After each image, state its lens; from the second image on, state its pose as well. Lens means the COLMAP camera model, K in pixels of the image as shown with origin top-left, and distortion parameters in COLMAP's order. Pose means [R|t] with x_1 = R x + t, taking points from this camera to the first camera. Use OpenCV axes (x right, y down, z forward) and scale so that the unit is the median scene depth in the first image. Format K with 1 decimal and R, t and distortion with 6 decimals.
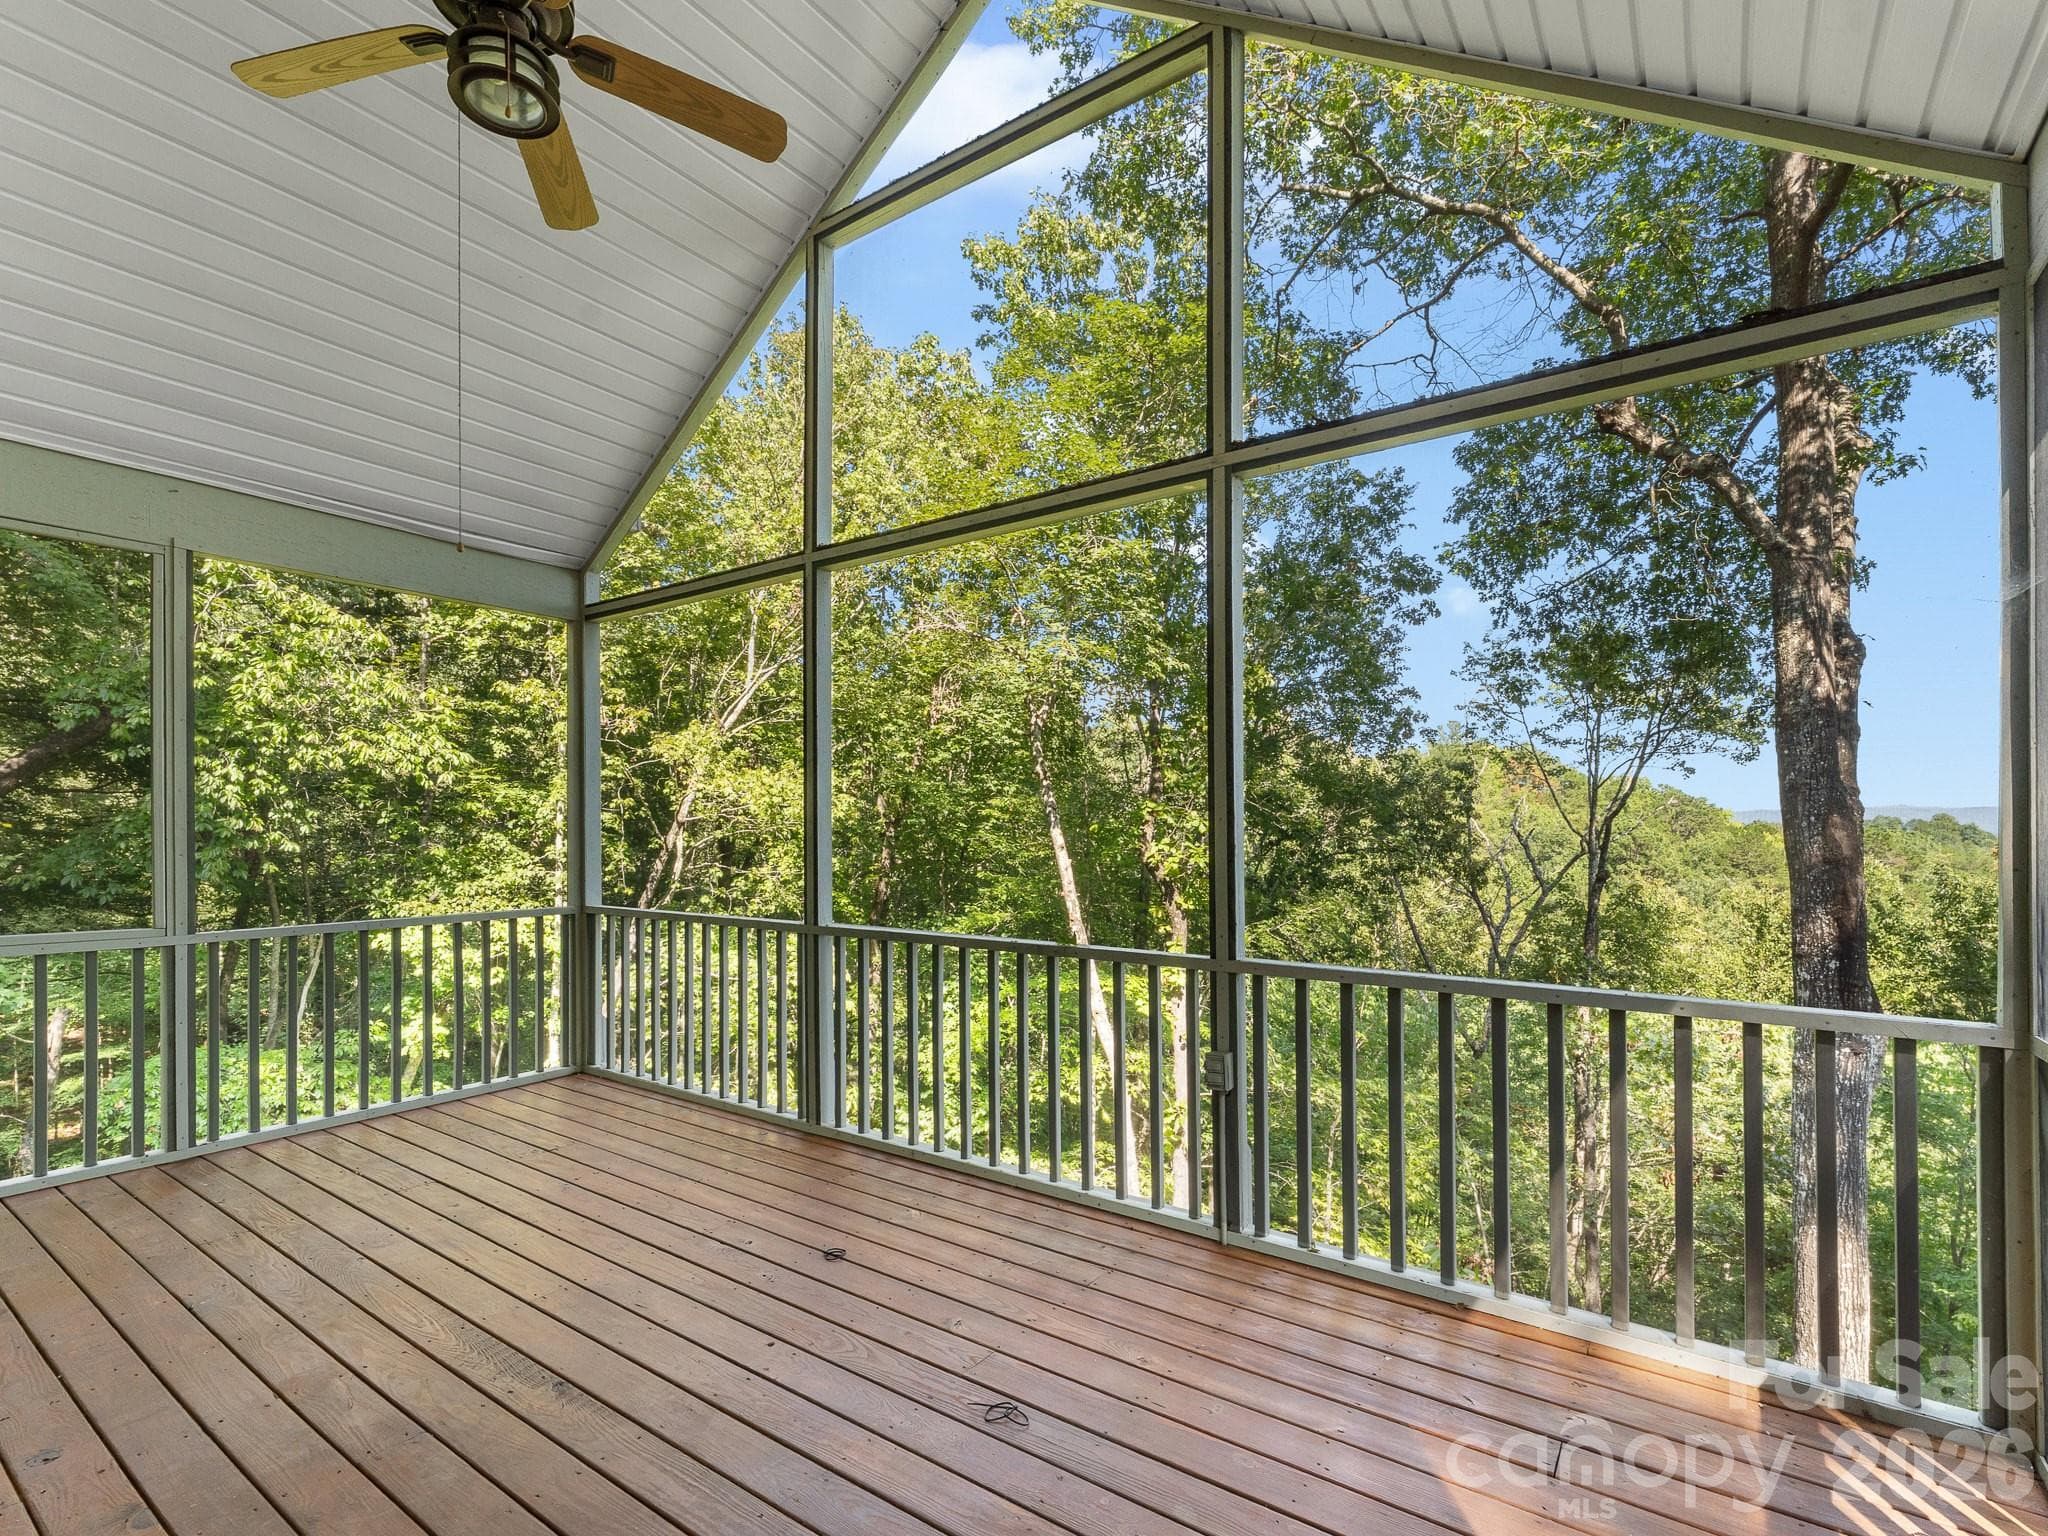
lens RADIAL K [[962.2, 0, 996.0], [0, 962.2, 832.7], [0, 0, 1]] dist [-0.001033, -0.000170]
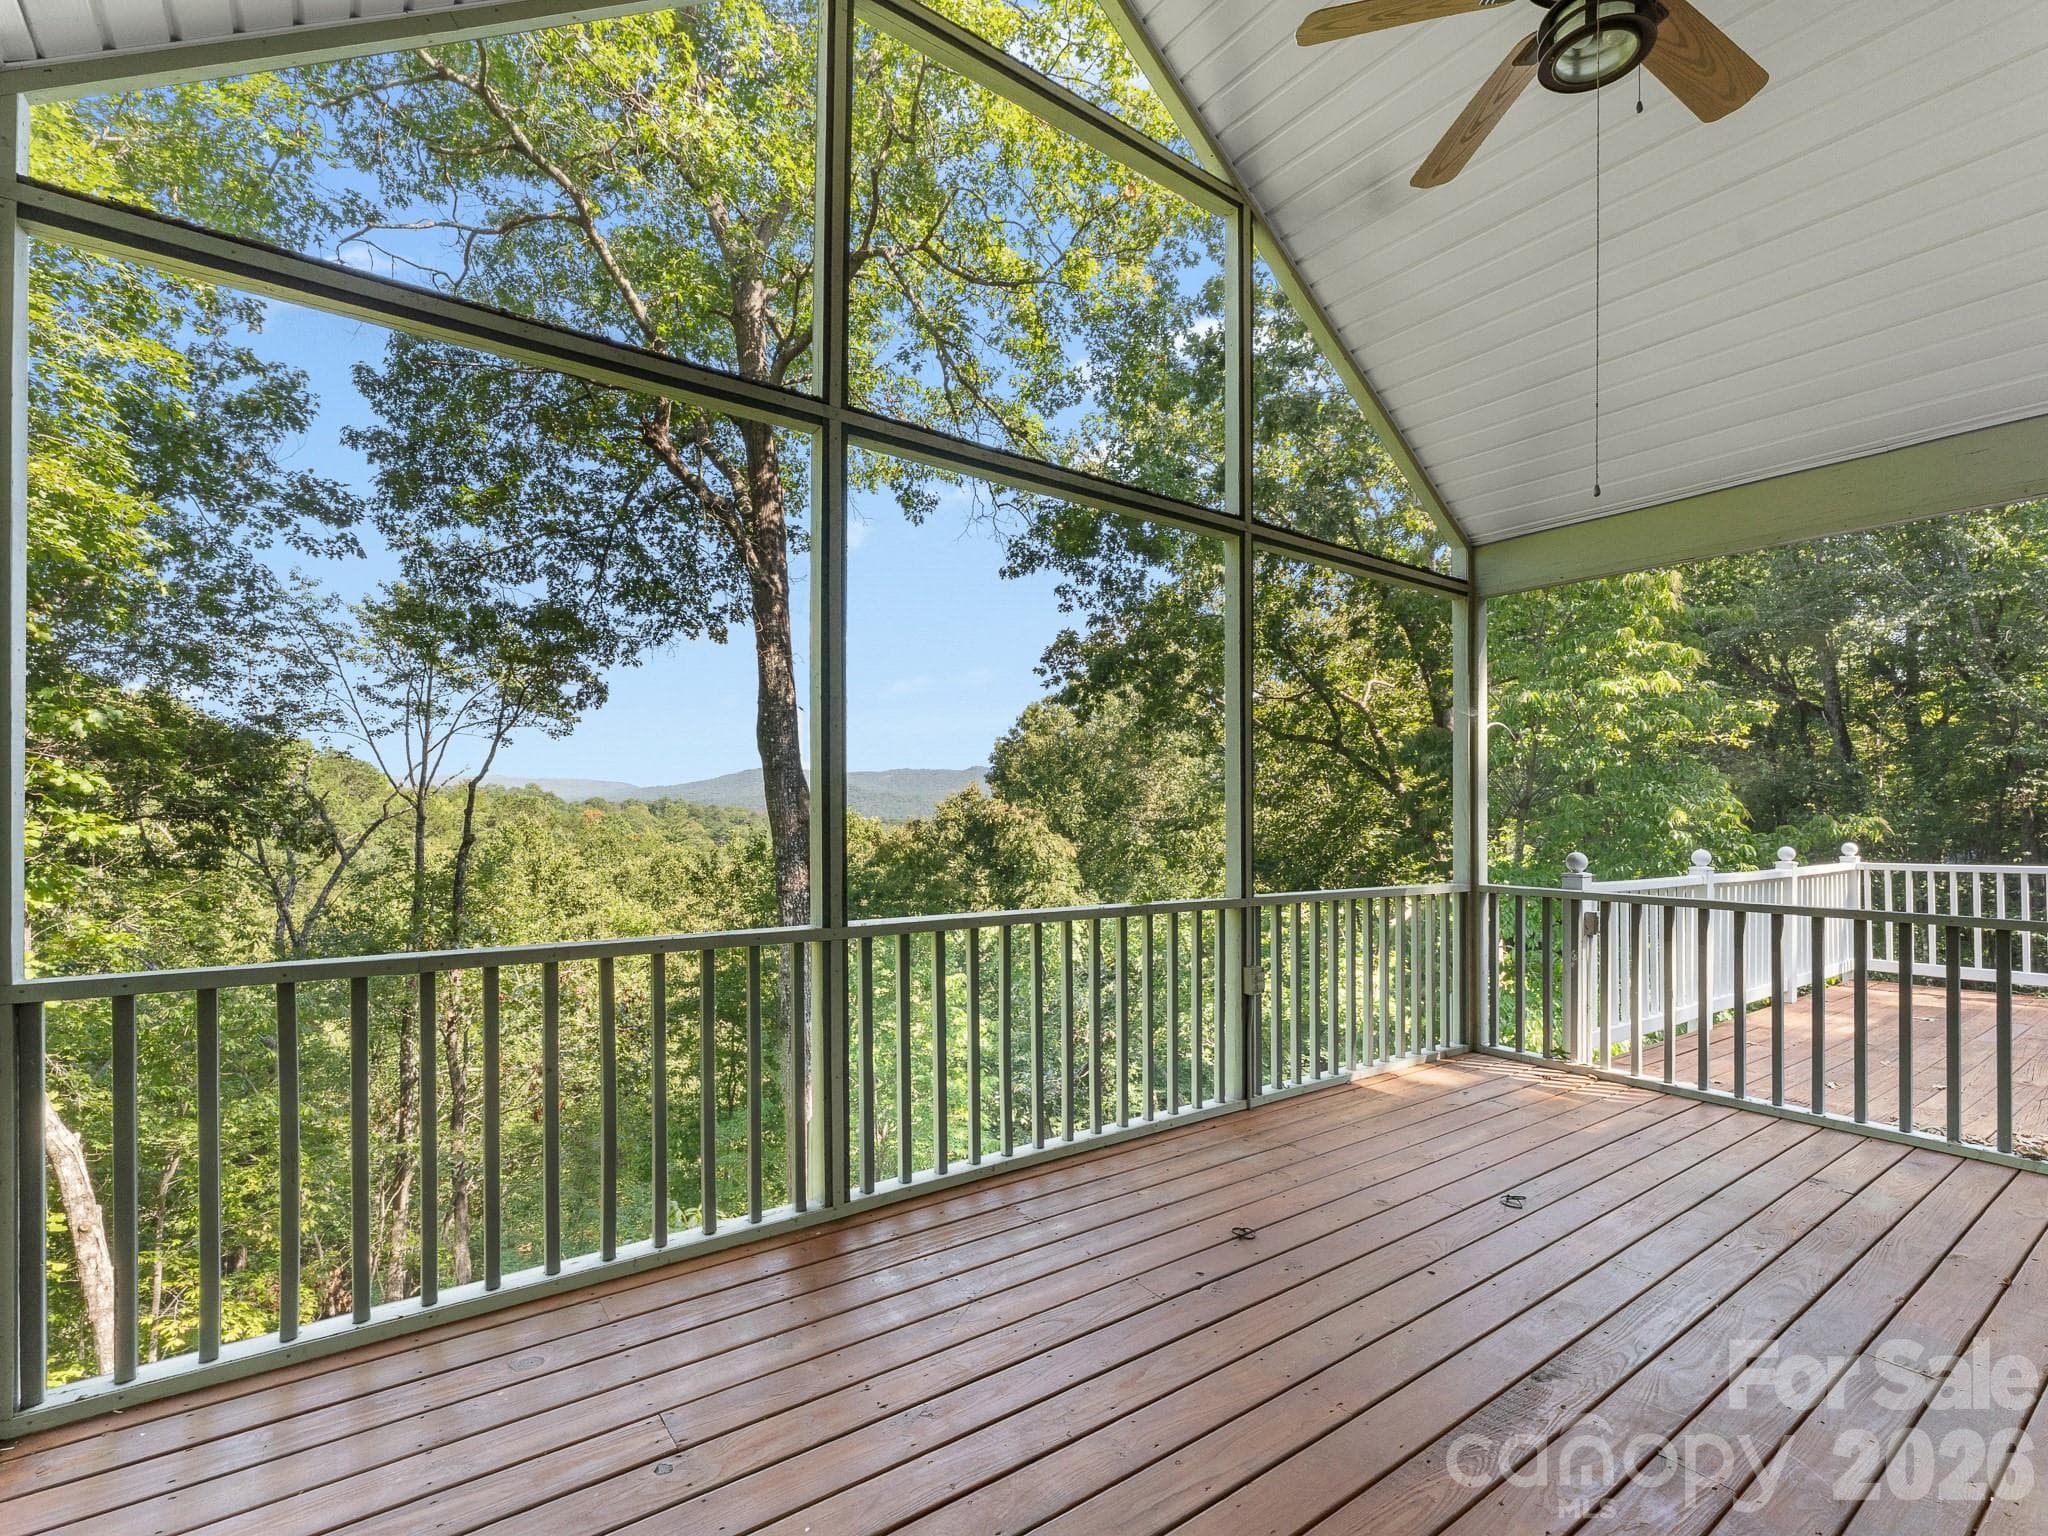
lens RADIAL K [[947.9, 0, 1031.1], [0, 947.9, 773.7], [0, 0, 1]] dist [-0.000562, -0.000306]
pose [[0.311750, 0.025082, 0.949833, -0.165355], [-0.004466, 0.999679, -0.024933, -0.002116], [-0.950154, 0.003531, 0.311762, 0.125484]]
